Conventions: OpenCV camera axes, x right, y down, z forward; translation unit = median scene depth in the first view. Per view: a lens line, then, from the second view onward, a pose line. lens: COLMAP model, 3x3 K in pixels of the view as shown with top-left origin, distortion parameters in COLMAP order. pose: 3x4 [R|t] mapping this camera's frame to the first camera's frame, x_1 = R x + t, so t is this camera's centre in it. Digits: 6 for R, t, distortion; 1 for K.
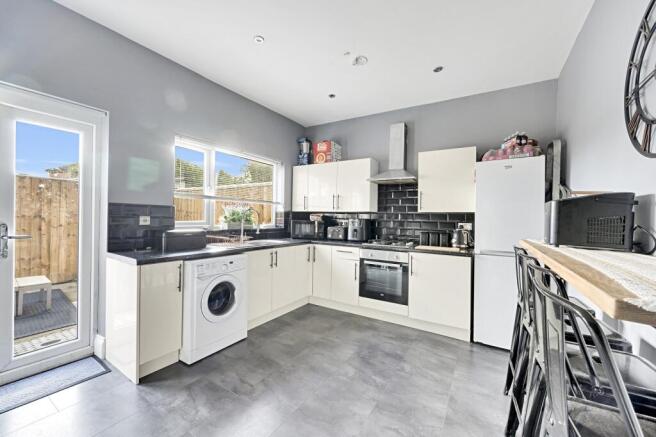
lens RADIAL K [[256.7, 0, 330.6], [0, 256.7, 218.2], [0, 0, 1]] dist [-0.004040, -0.000276]
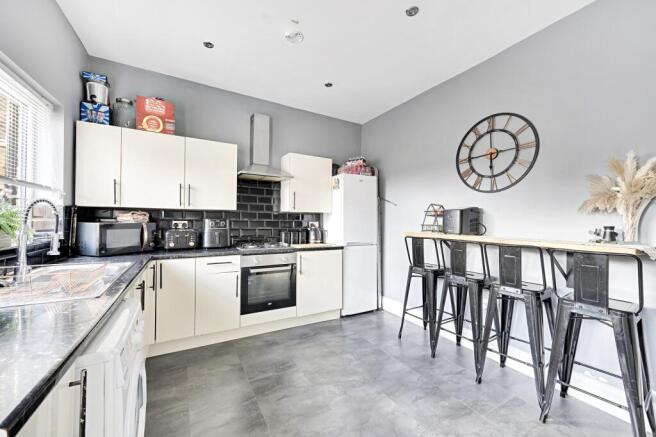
lens RADIAL K [[256.7, 0, 329.8], [0, 256.7, 219.0], [0, 0, 1]] dist [-0.004040, -0.000276]
pose [[0.482918, -0.011890, 0.875585, -0.459911], [-0.002219, 0.999888, 0.014802, -0.010942], [-0.875663, -0.009091, 0.482837, 0.370167]]
